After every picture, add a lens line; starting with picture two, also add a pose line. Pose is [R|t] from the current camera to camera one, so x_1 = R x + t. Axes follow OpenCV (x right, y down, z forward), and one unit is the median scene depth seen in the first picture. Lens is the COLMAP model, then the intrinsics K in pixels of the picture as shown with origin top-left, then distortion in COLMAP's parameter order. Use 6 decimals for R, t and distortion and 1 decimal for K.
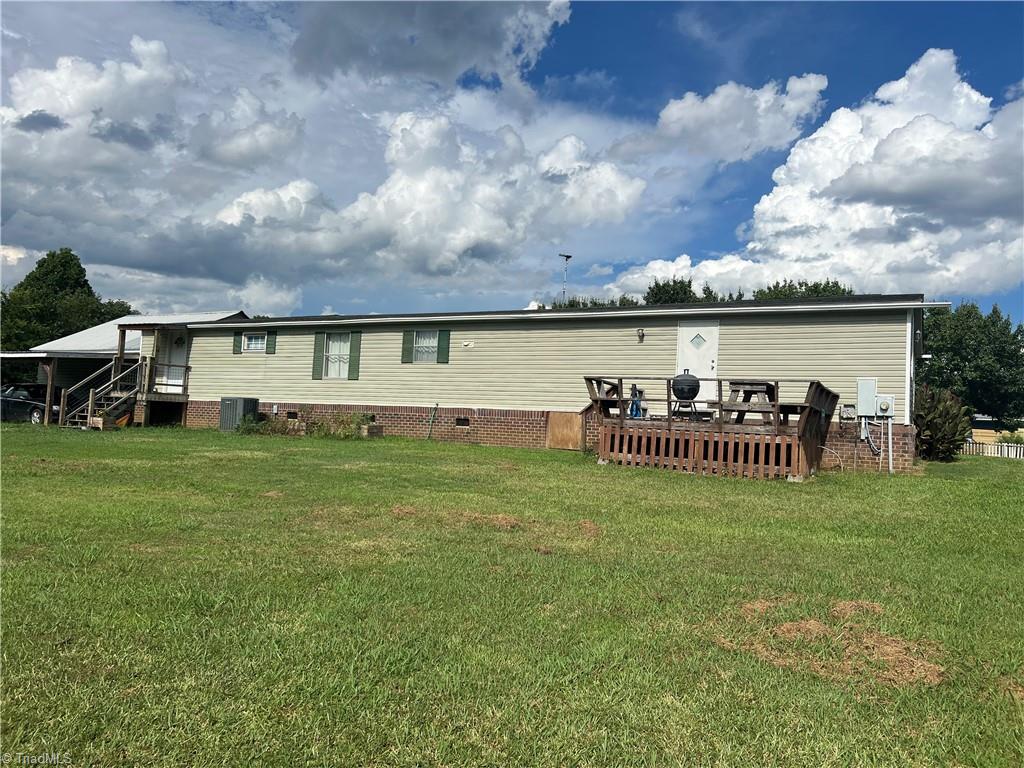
lens RADIAL K [[779.7, 0, 512.0], [0, 779.7, 384.0], [0, 0, 1]] dist [0.115335, -0.130413]
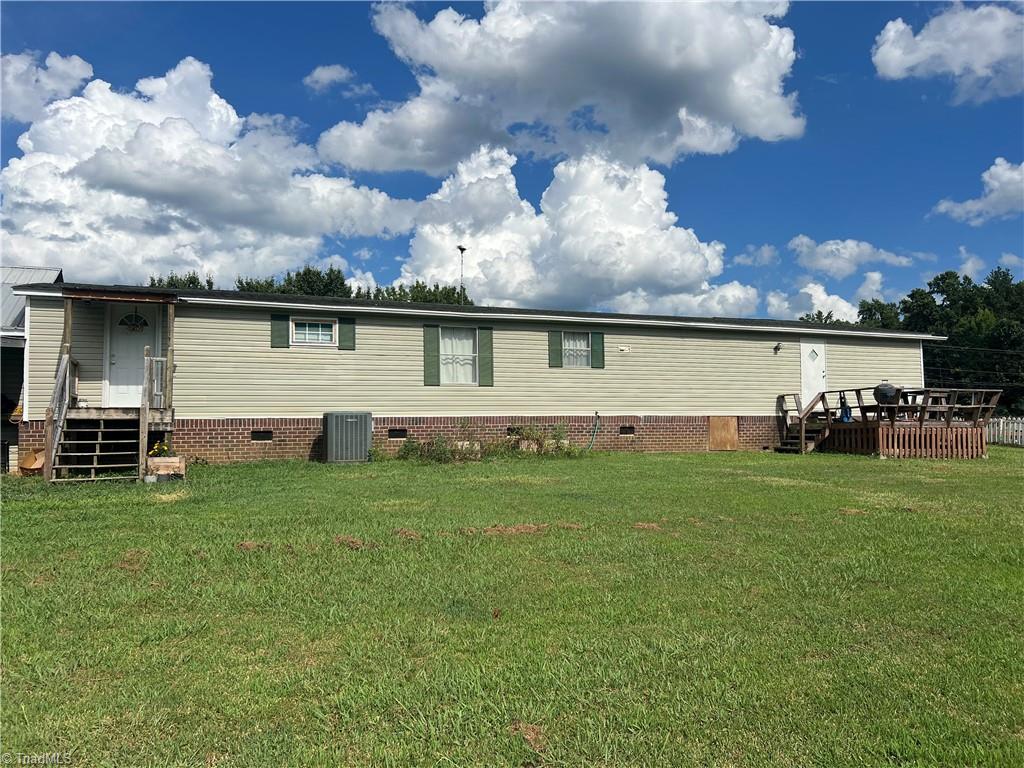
lens RADIAL K [[779.7, 0, 512.0], [0, 779.7, 384.0], [0, 0, 1]] dist [0.115335, -0.130413]
pose [[0.636872, -0.005210, 0.770952, -0.822182], [-0.002347, 0.999959, 0.008696, -0.014843], [-0.770966, -0.007348, 0.636834, 0.459551]]
